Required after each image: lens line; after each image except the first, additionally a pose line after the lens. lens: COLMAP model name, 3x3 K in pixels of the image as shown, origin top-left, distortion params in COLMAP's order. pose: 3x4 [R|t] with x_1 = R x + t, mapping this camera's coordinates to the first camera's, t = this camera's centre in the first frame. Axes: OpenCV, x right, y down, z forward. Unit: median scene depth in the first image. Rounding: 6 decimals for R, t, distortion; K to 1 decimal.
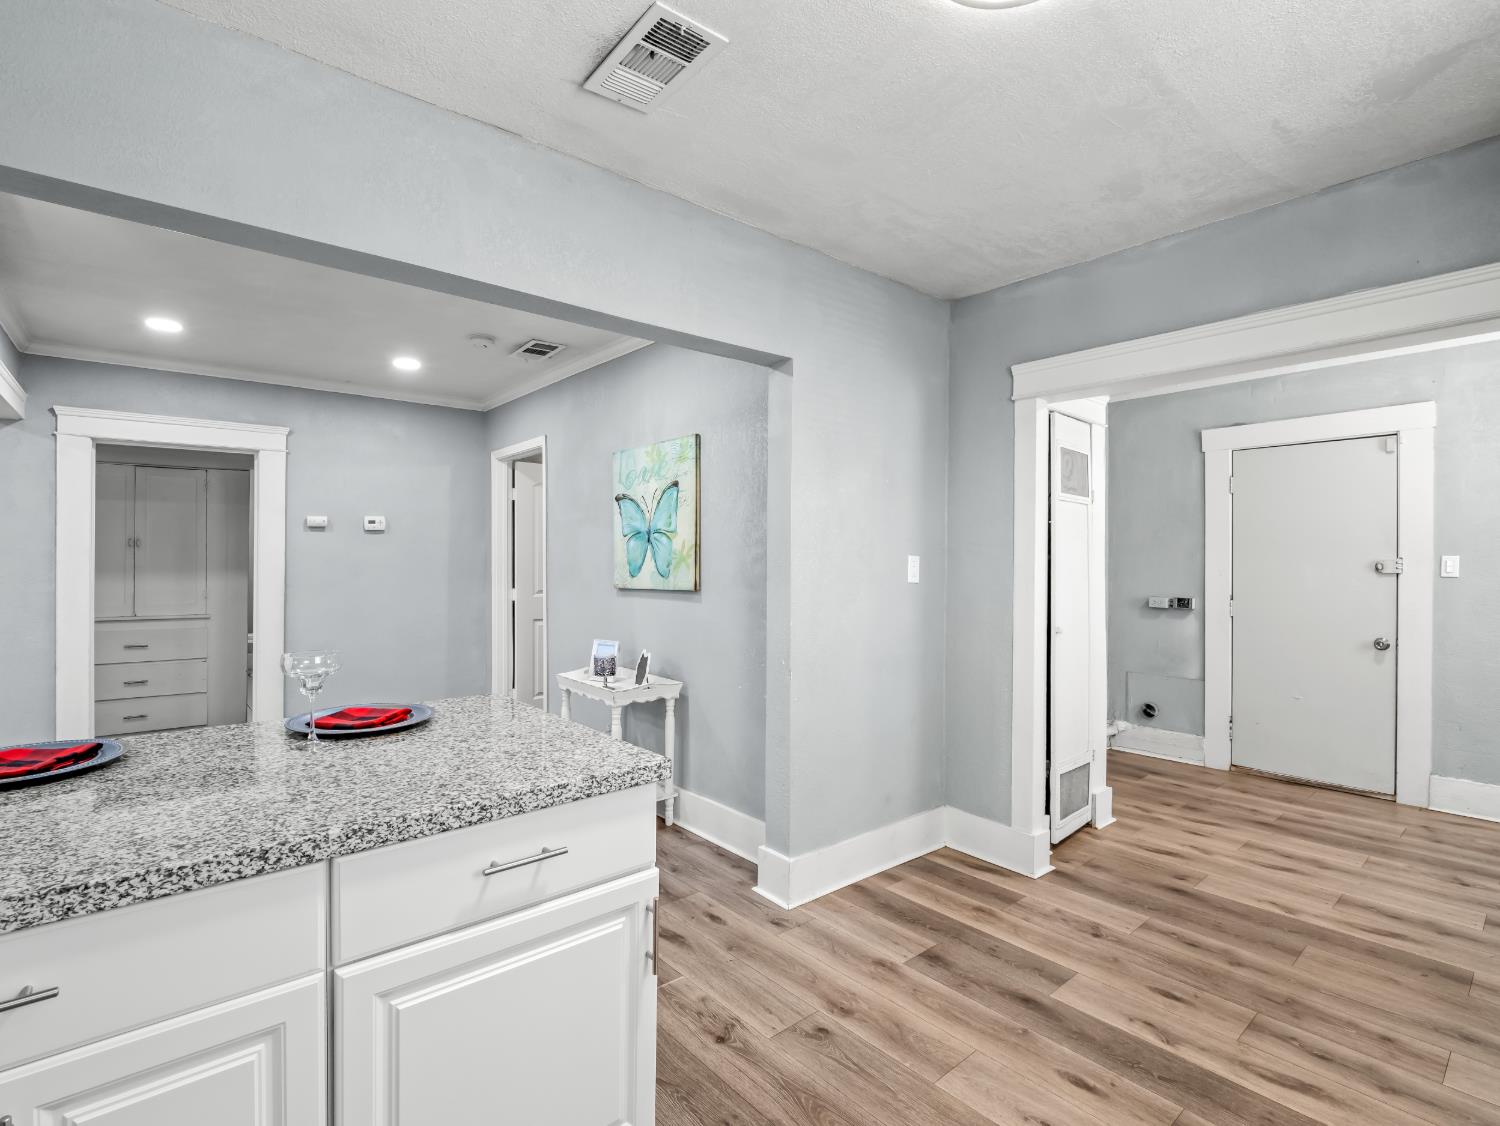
lens RADIAL K [[728.4, 0, 748.4], [0, 728.4, 558.9], [0, 0, 1]] dist [-0.013806, -0.000744]
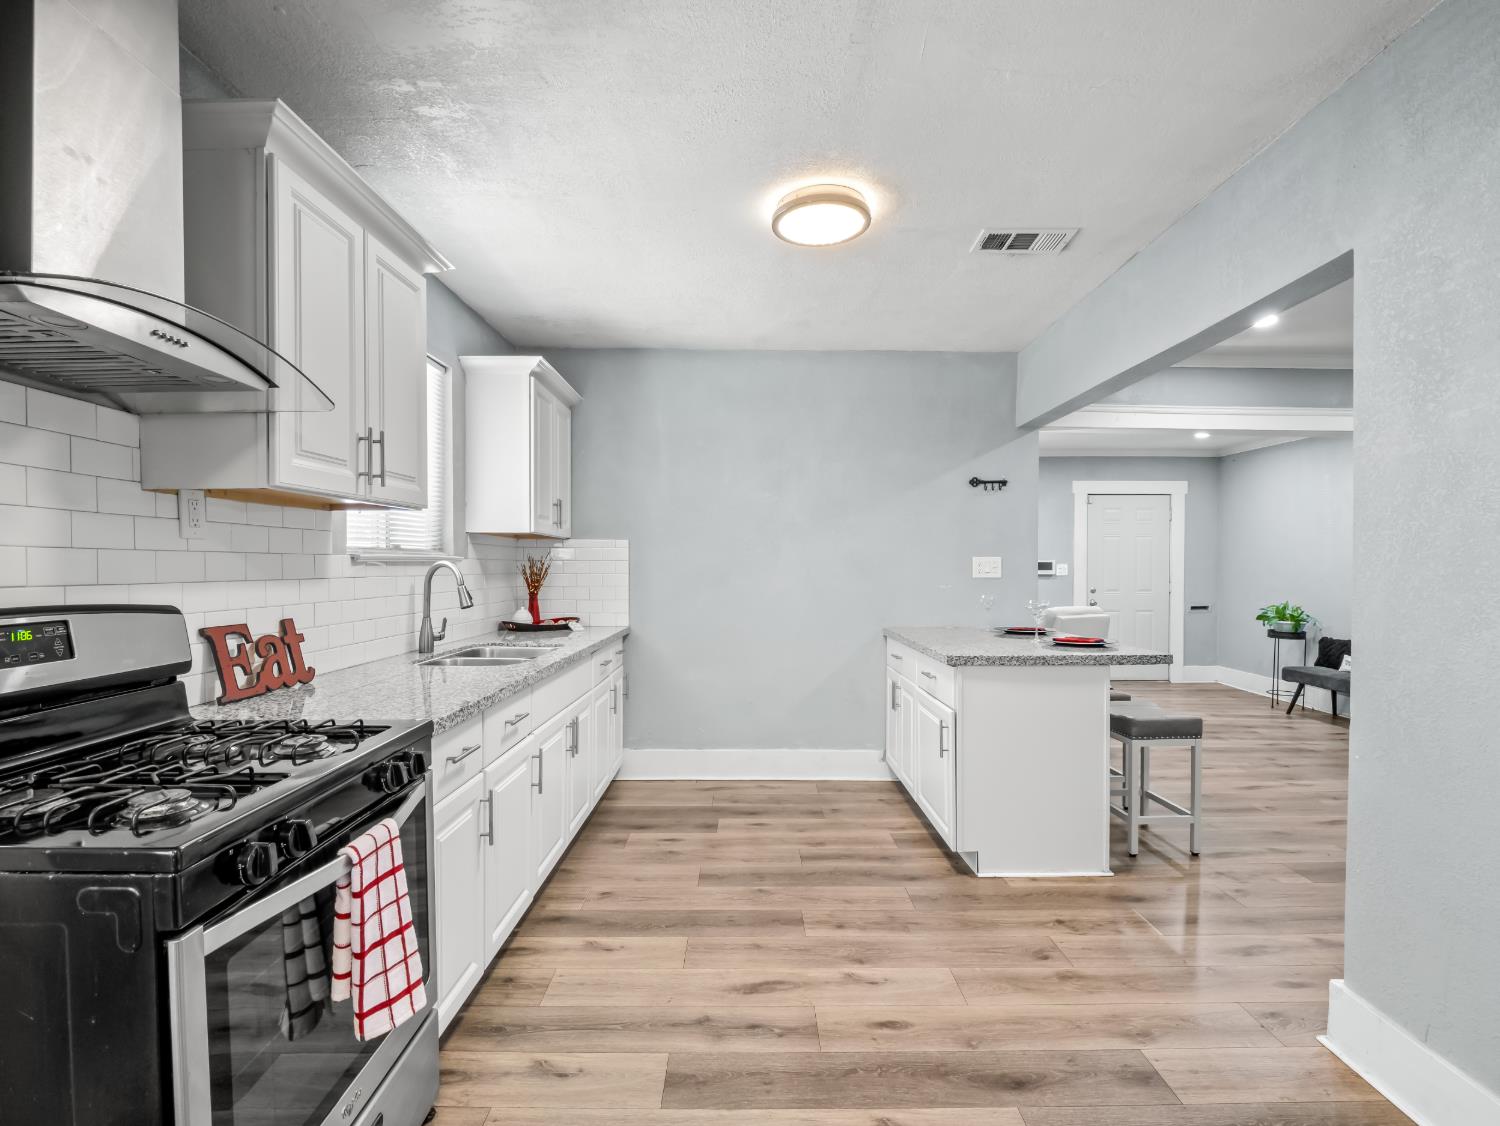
lens RADIAL K [[728.4, 0, 752.9], [0, 728.4, 574.9], [0, 0, 1]] dist [-0.013806, -0.000744]
pose [[-0.649251, 0.003935, -0.760564, 0.686531], [-0.003048, 0.999965, 0.007775, 0.017200], [0.760569, 0.007366, -0.649216, 0.743745]]
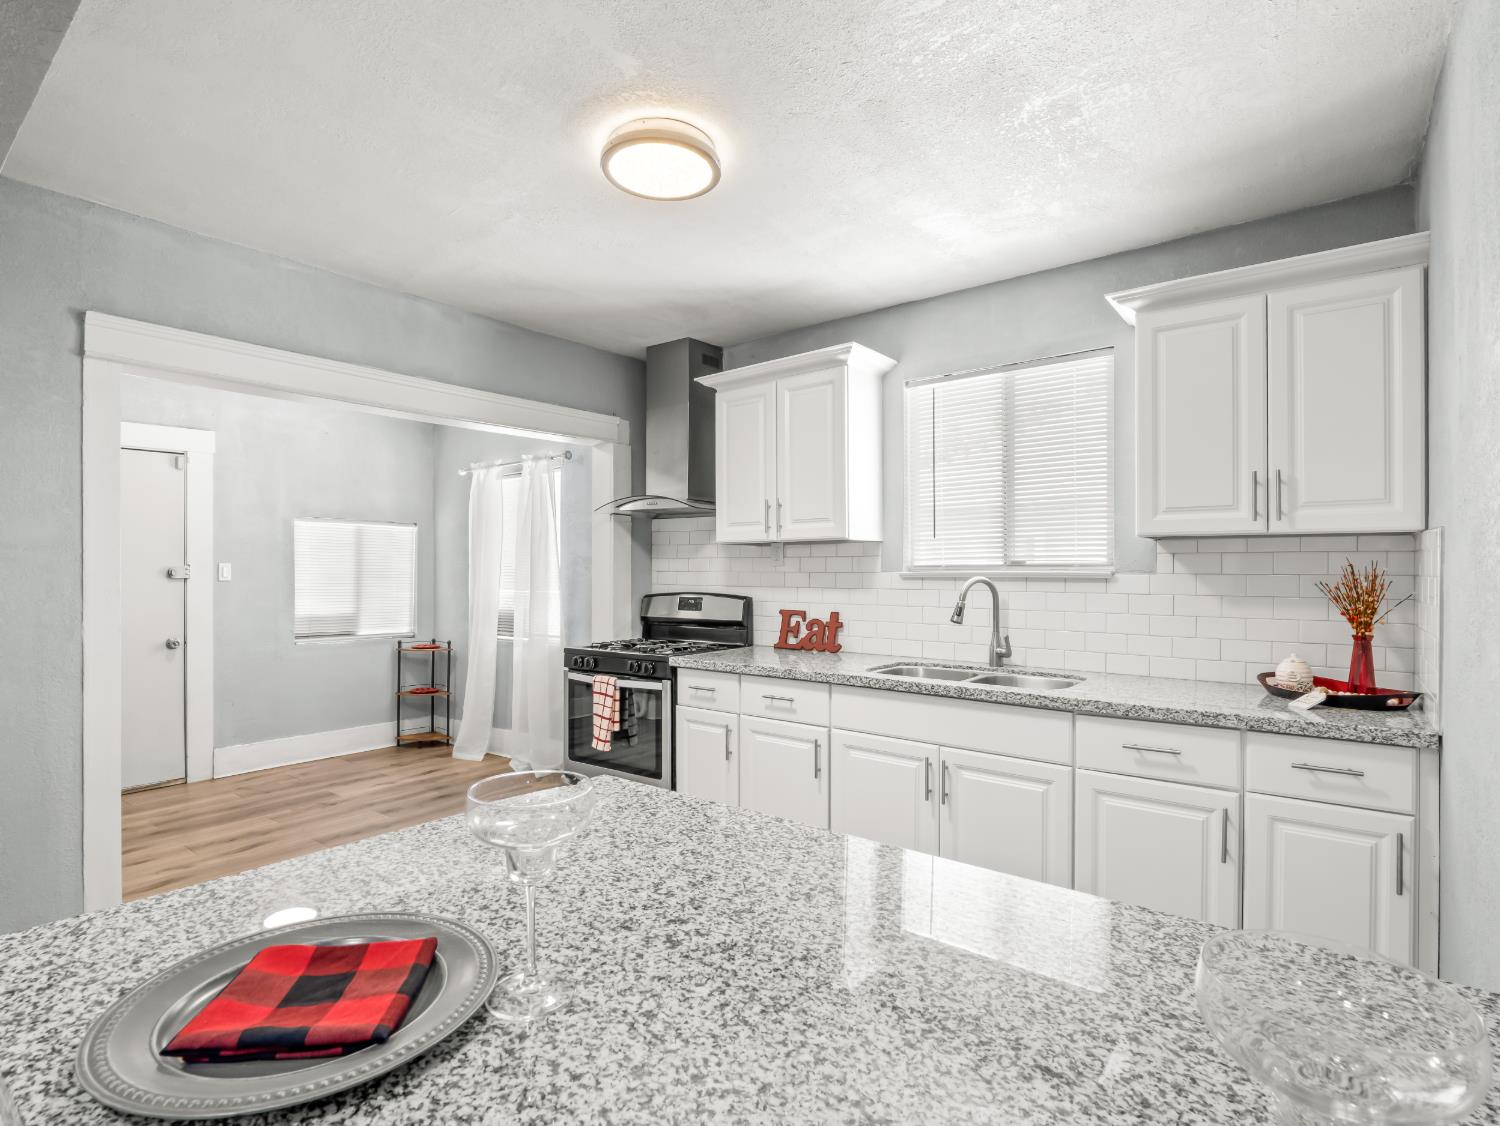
lens RADIAL K [[764.0, 0, 742.2], [0, 764.0, 570.6], [0, 0, 1]] dist [-0.003154, -0.000838]
pose [[-0.192095, -0.006179, 0.981357, -0.452944], [-0.002712, 0.999980, 0.005766, -0.001477], [-0.981373, -0.001554, -0.192107, 0.403355]]
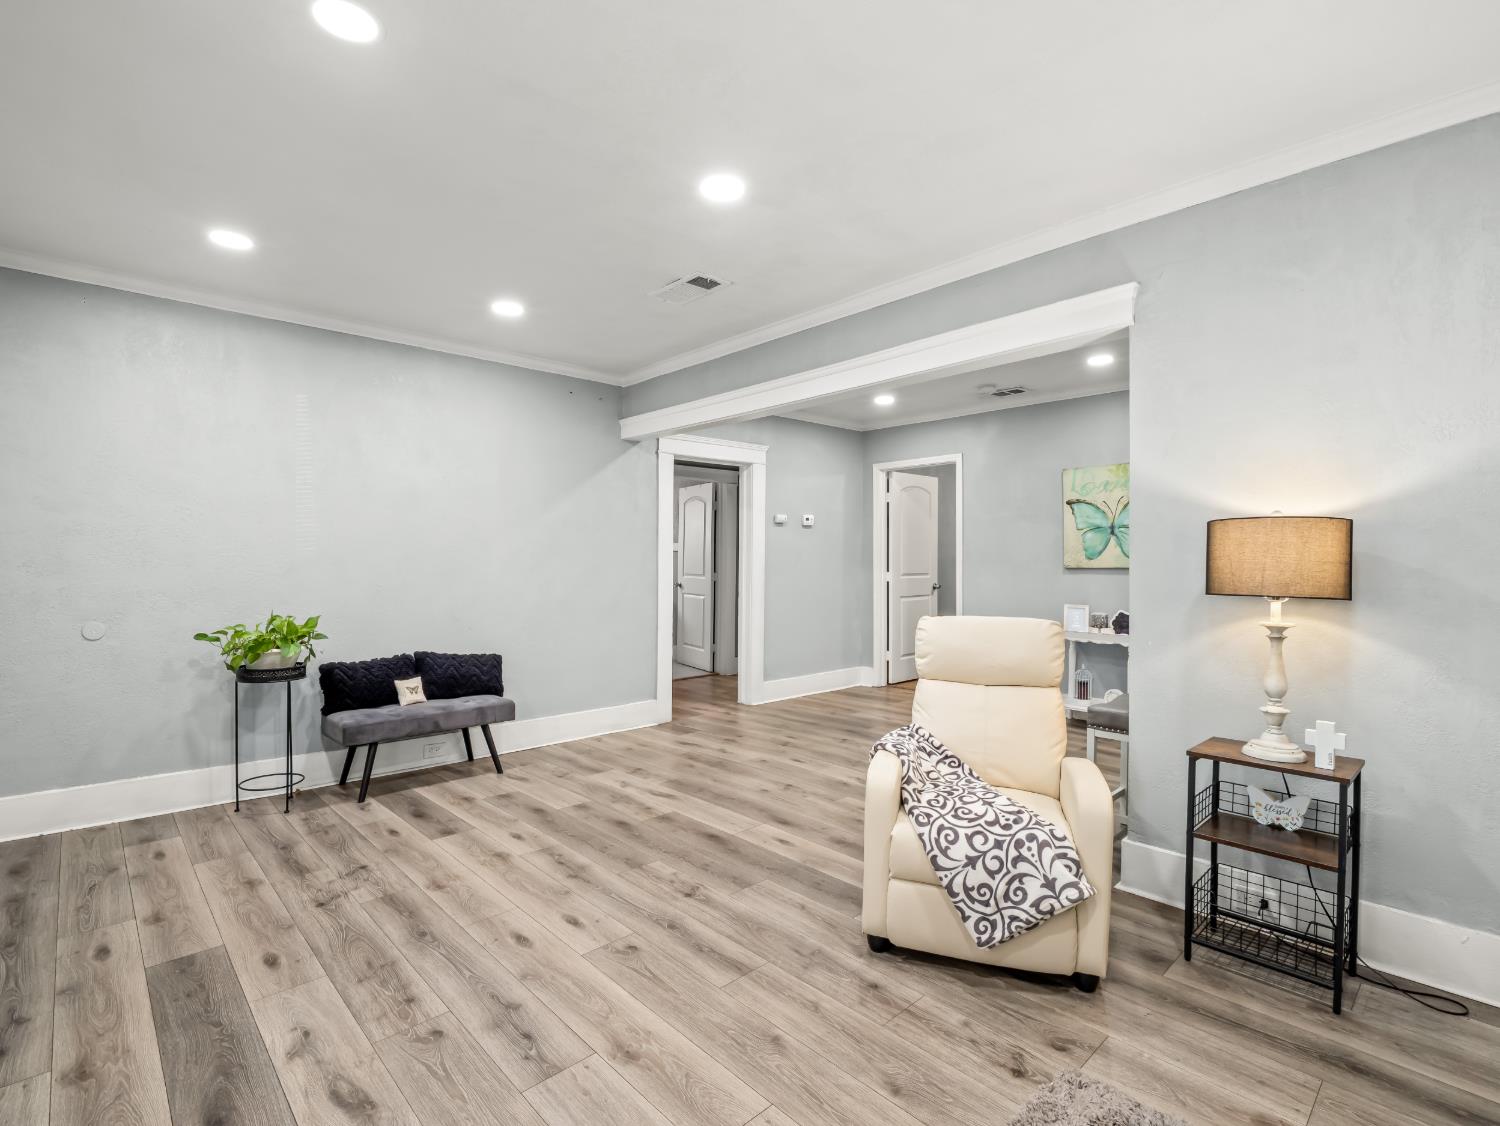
lens RADIAL K [[728.4, 0, 739.9], [0, 728.4, 564.4], [0, 0, 1]] dist [-0.013806, -0.000744]
pose [[0.999296, -0.000107, 0.037520, -0.919112], [-0.000382, 0.999915, 0.013030, 0.017876], [-0.037518, -0.013035, 0.999211, -0.384128]]
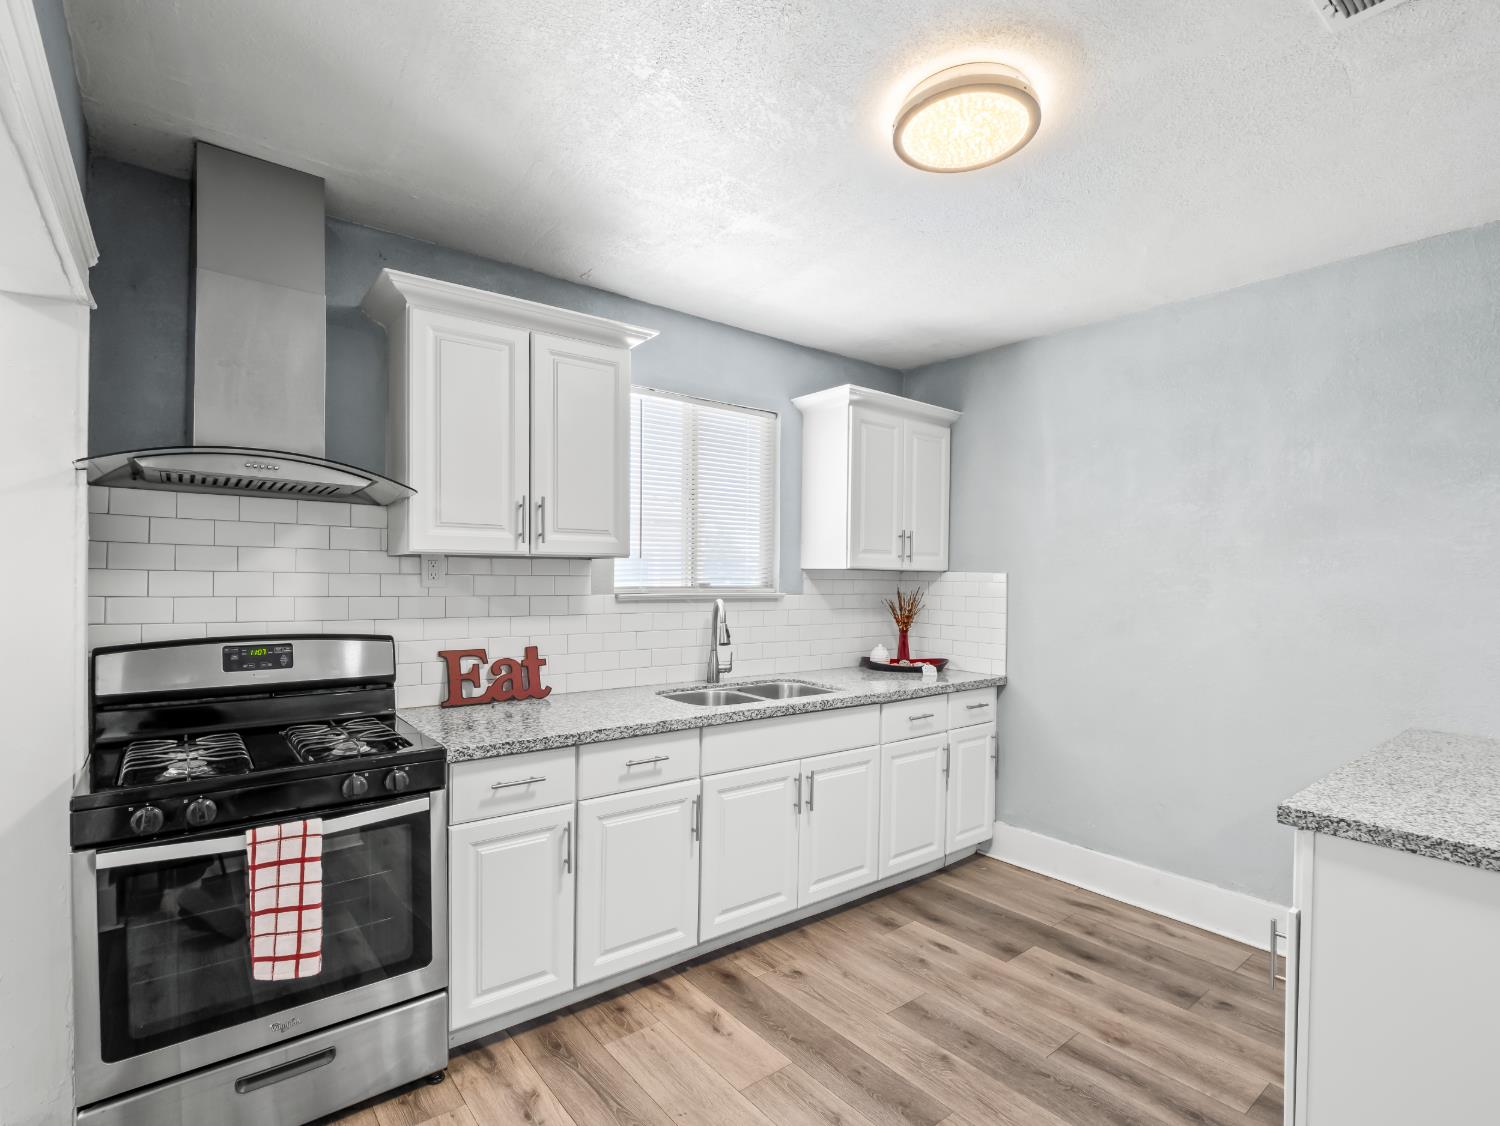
lens RADIAL K [[728.4, 0, 748.2], [0, 728.4, 585.2], [0, 0, 1]] dist [-0.013806, -0.000744]
pose [[-0.999138, -0.017170, 0.037800, 0.246629], [-0.016876, 0.999825, 0.008077, -0.014272], [-0.037932, 0.007432, -0.999253, 0.819461]]
